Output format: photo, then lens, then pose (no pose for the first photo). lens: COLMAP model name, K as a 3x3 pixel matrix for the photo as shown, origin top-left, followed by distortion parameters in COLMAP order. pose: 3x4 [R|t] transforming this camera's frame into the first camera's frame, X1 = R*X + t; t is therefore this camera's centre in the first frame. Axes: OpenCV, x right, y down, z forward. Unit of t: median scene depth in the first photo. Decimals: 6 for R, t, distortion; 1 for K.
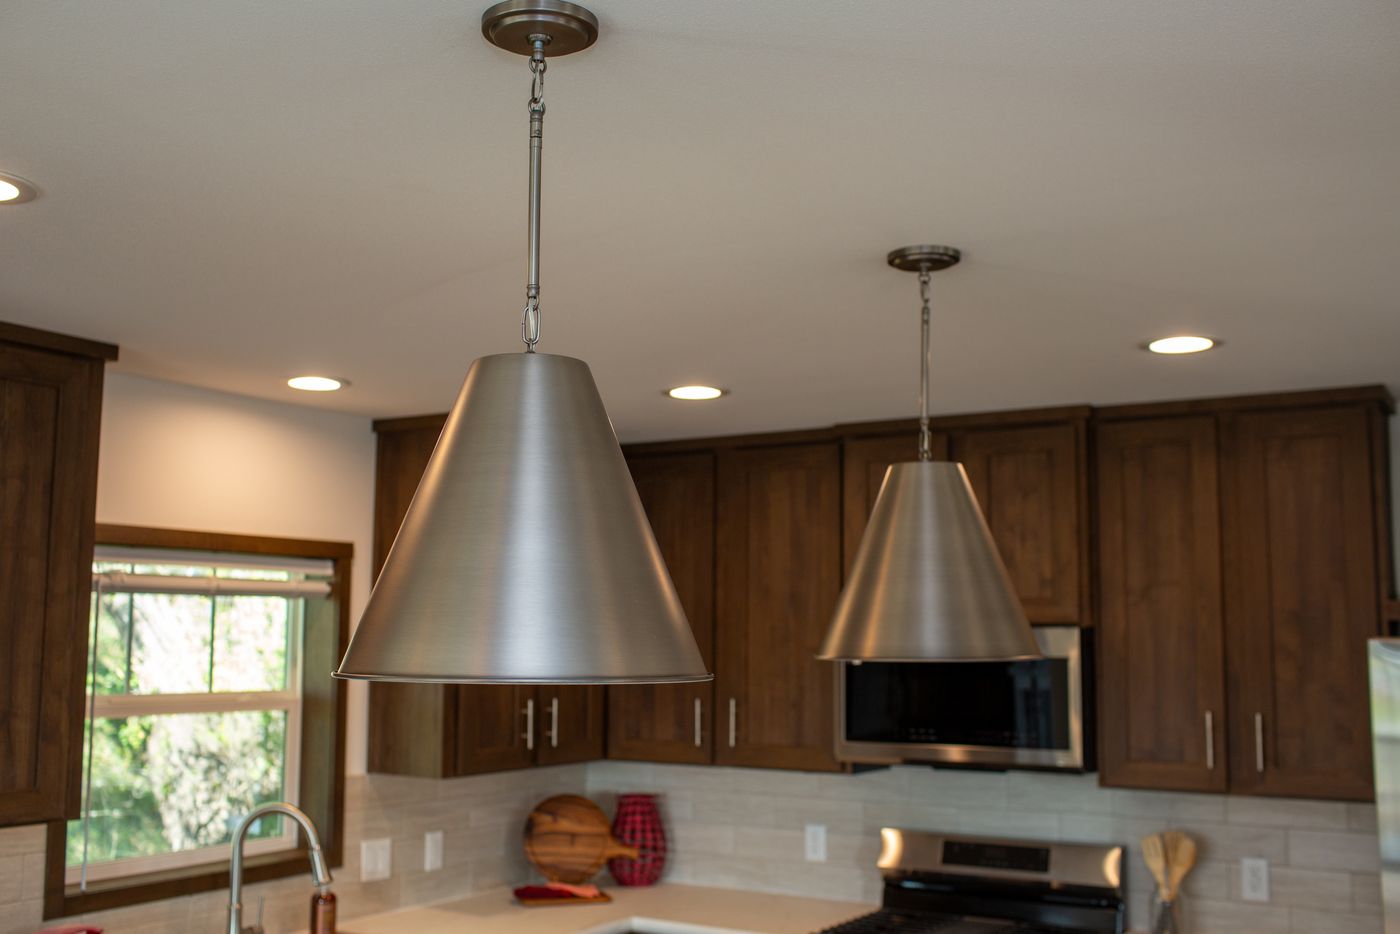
lens RADIAL K [[1455.4, 0, 659.7], [0, 1455.4, 453.7], [0, 0, 1]] dist [-0.108533, 0.154331]
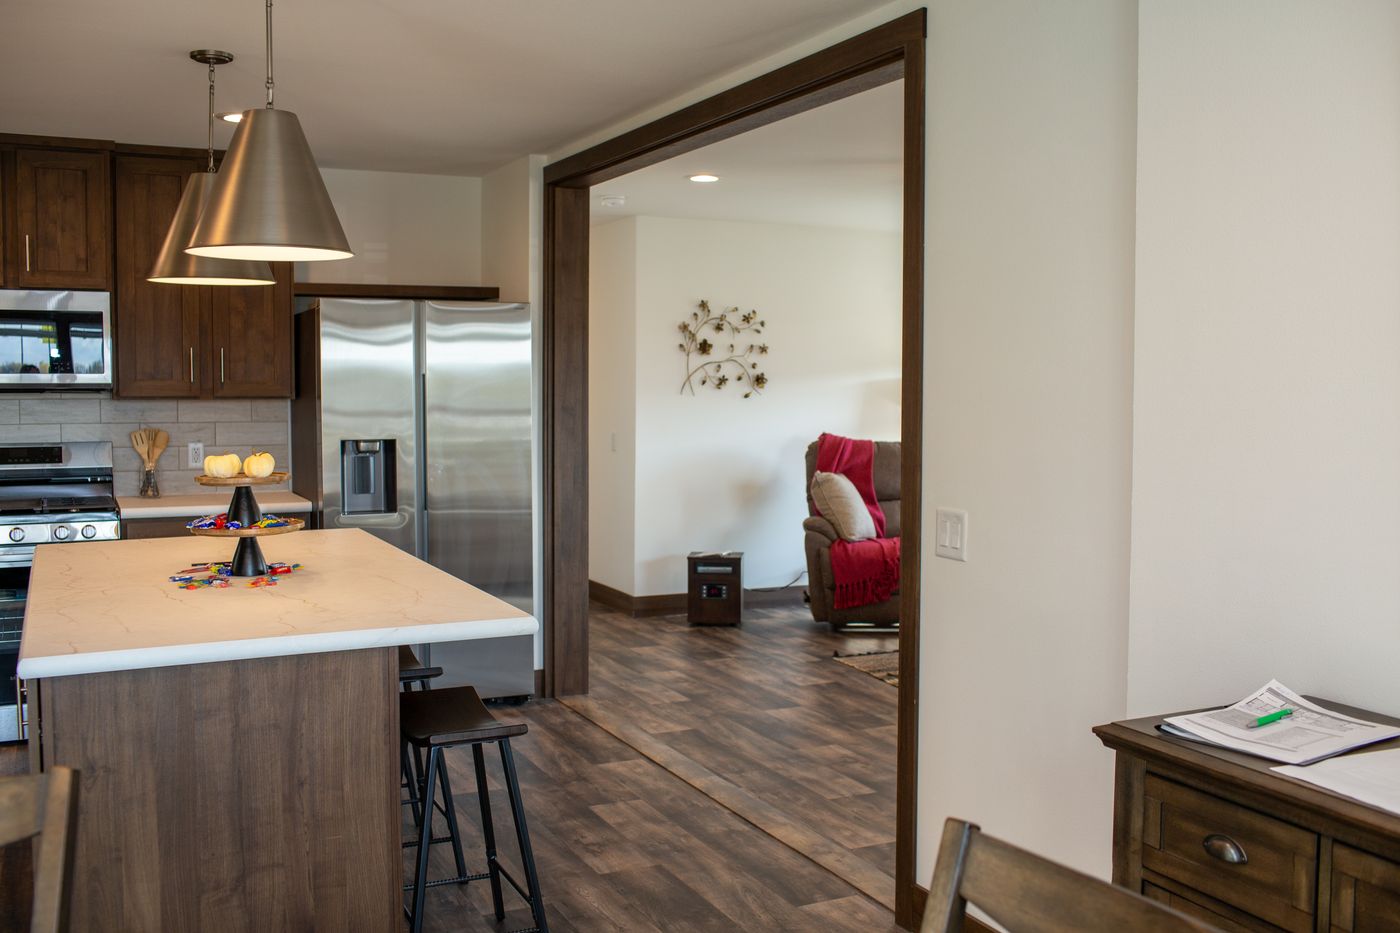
lens RADIAL K [[1355.8, 0, 700.0], [0, 1355.8, 466.5], [0, 0, 1]] dist [-0.042873, 0.007713]
pose [[0.530574, -0.060234, 0.845495, -0.533839], [-0.102995, 0.985500, 0.134840, 0.043878], [-0.841358, -0.158624, 0.516677, -0.250178]]
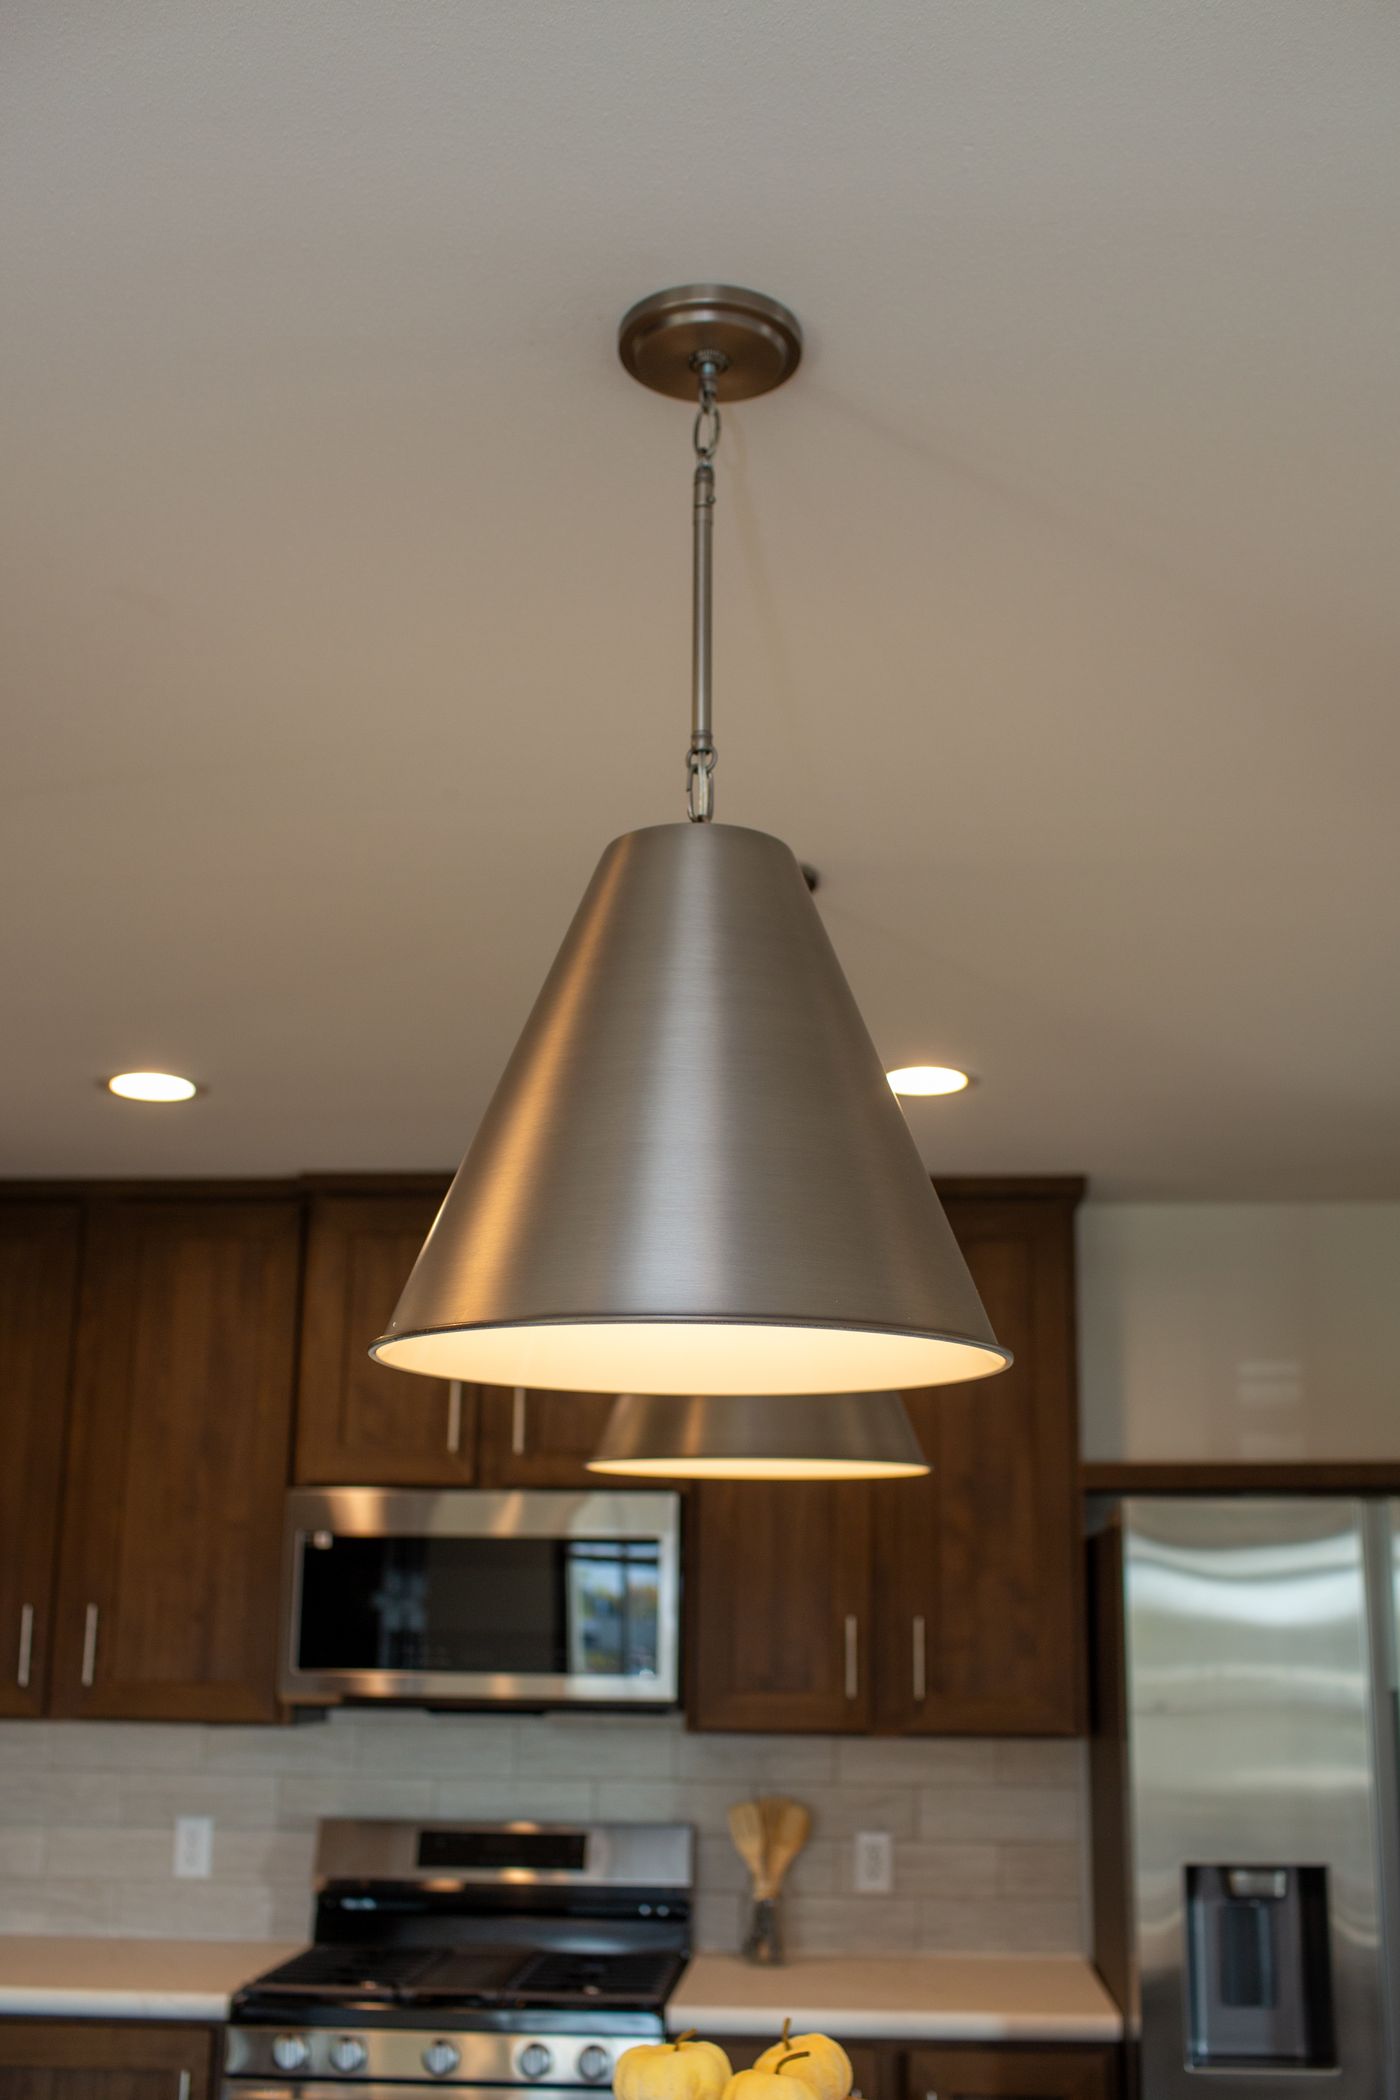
lens RADIAL K [[2183.1, 0, 695.8], [0, 2183.1, 1094.8], [0, 0, 1]] dist [-0.108533, 0.154331]
pose [[0.882672, 0.111724, 0.456516, -0.176397], [-0.063334, 0.990750, -0.120012, 0.052731], [-0.465702, 0.077018, 0.881584, 0.070285]]
